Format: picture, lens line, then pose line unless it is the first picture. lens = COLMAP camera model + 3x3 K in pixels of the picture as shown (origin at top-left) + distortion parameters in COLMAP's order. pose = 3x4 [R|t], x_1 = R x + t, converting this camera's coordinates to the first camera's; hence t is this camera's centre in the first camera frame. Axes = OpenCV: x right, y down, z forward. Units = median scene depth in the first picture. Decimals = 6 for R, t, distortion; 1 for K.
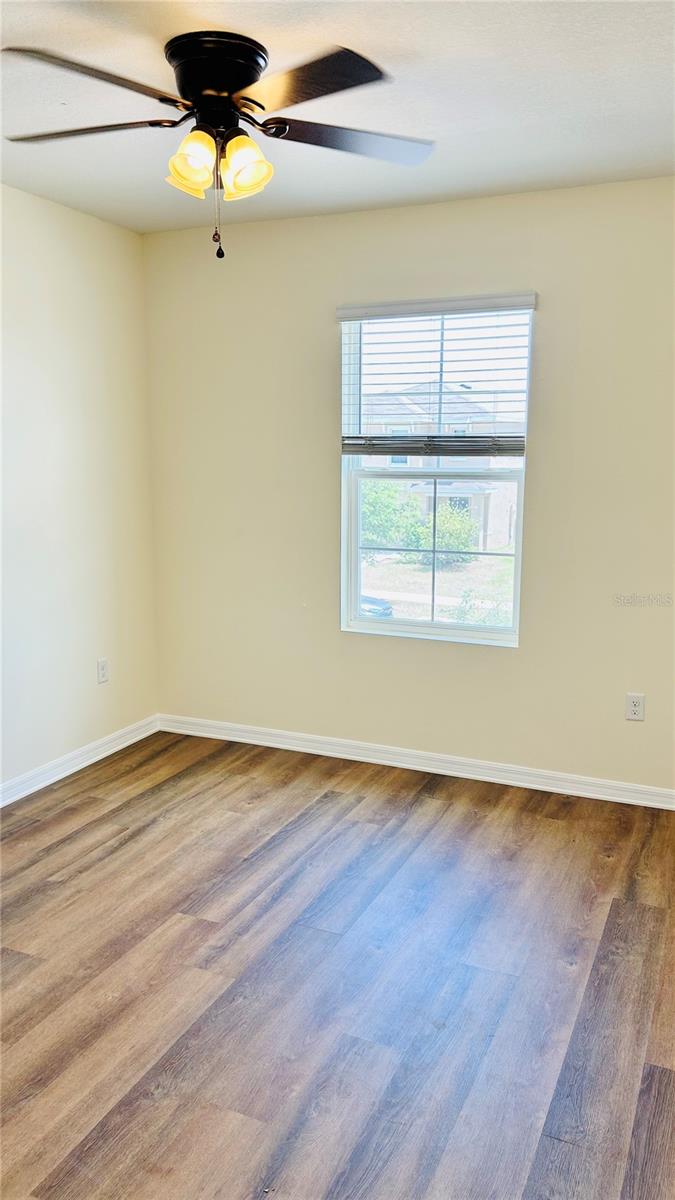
lens RADIAL K [[909.3, 0, 333.5], [0, 909.3, 601.8], [0, 0, 1]] dist [0.022845, -0.019380]
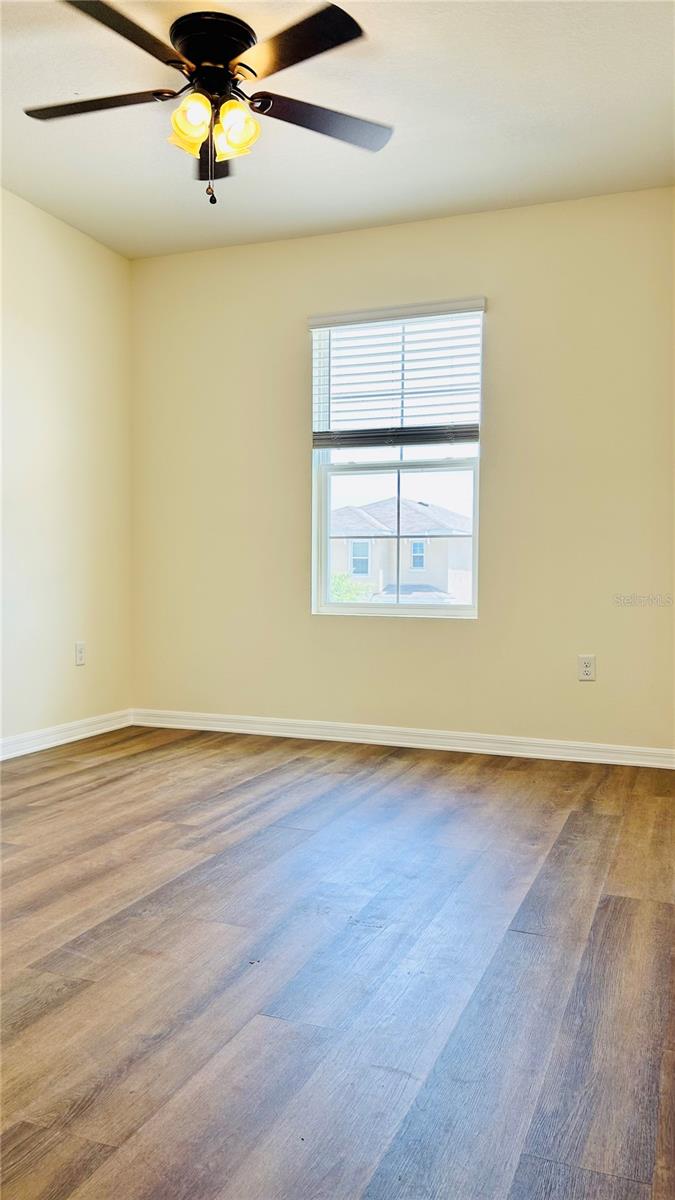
lens RADIAL K [[909.3, 0, 342.2], [0, 909.3, 606.0], [0, 0, 1]] dist [0.022845, -0.019380]
pose [[0.998602, 0.003590, 0.052746, -0.015145], [0.003587, 0.990794, -0.135331, 0.216352], [-0.052746, 0.135331, 0.989396, -0.062027]]
